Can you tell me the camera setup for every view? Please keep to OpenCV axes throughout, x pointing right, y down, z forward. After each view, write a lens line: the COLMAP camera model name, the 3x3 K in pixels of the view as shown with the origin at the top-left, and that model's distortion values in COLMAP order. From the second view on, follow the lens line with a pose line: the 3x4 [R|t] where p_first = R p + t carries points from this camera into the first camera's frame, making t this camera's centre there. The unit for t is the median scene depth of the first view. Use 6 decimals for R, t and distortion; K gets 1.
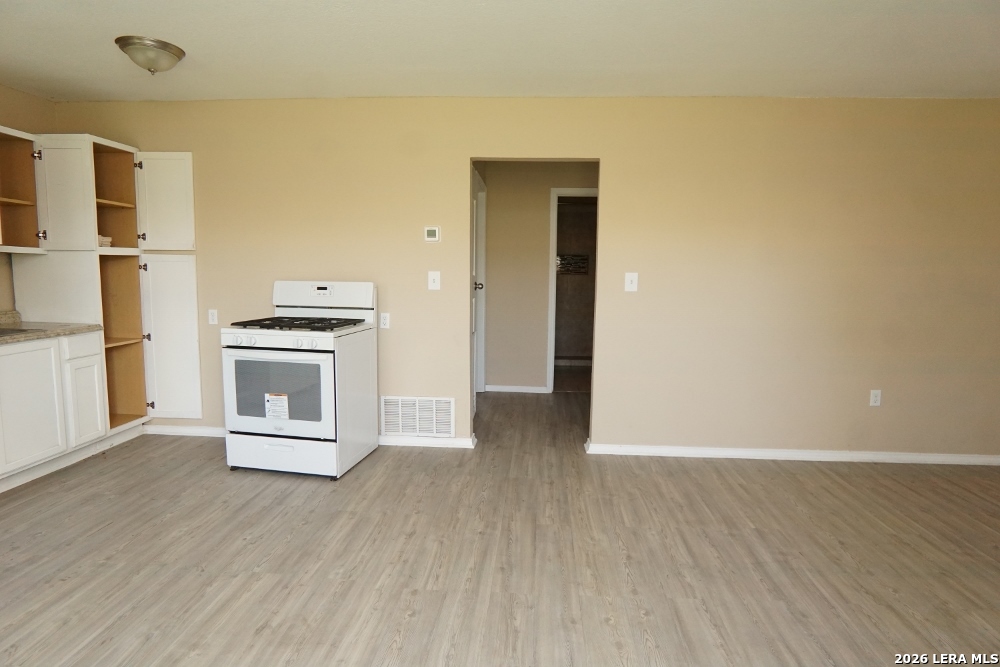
lens RADIAL K [[532.2, 0, 504.3], [0, 532.2, 333.5], [0, 0, 1]] dist [-0.034346, 0.008847]
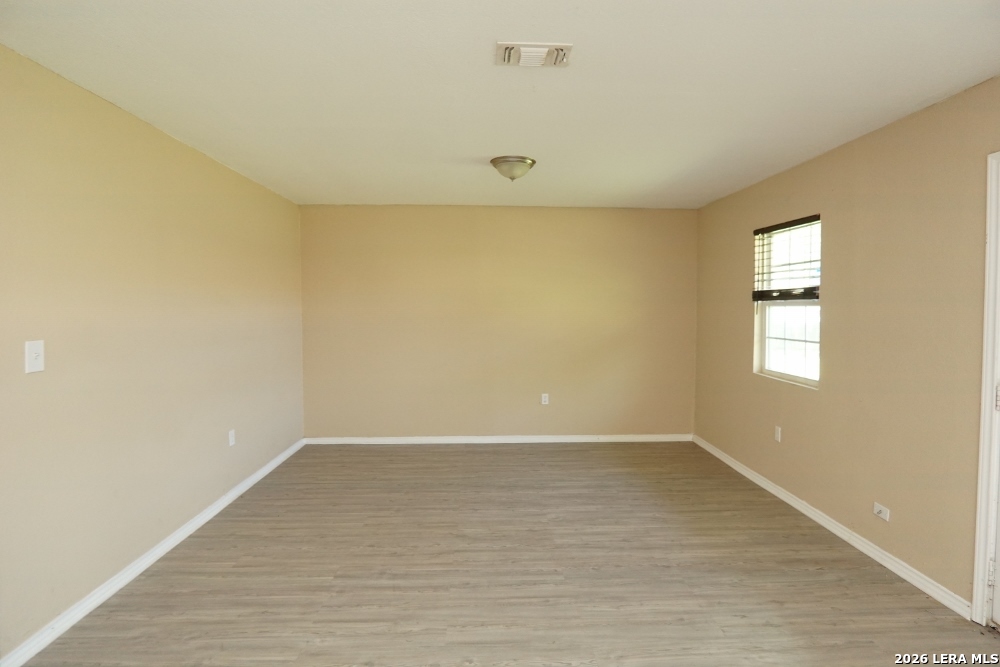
lens RADIAL K [[532.2, 0, 504.7], [0, 532.2, 331.7], [0, 0, 1]] dist [-0.034346, 0.008847]
pose [[-0.107145, -0.060705, 0.992388, -0.481852], [0.121381, 0.989869, 0.073656, -0.122194], [-0.986806, 0.128349, -0.098691, 0.621847]]
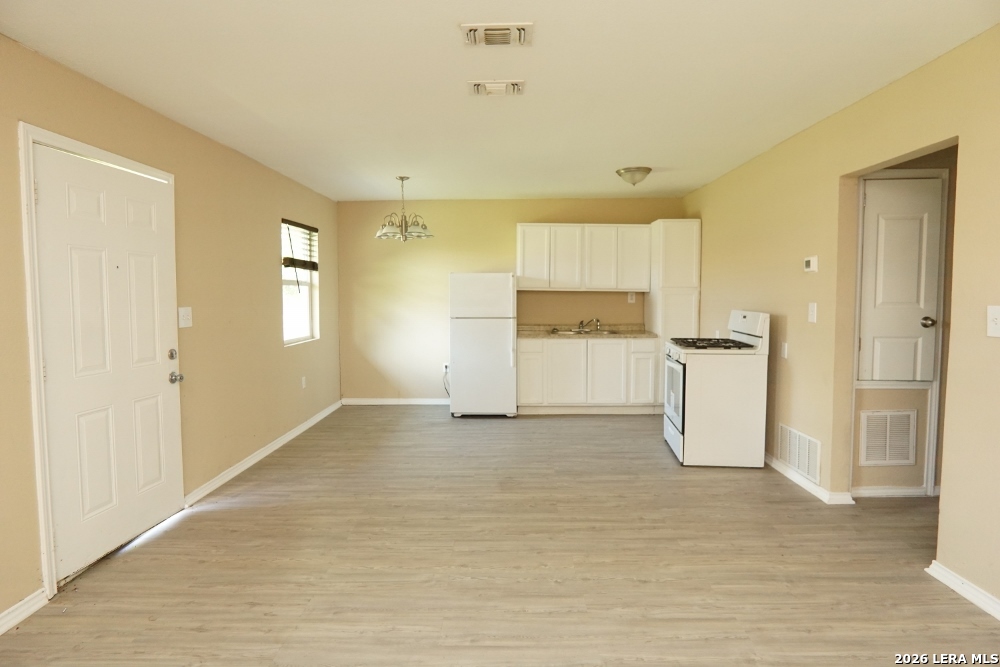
lens RADIAL K [[532.2, 0, 501.6], [0, 532.2, 328.7], [0, 0, 1]] dist [-0.034346, 0.008847]
pose [[0.051246, 0.050972, -0.997384, 0.953111], [-0.115572, 0.992290, 0.044773, -0.059223], [0.991976, 0.112975, 0.056742, 0.481748]]
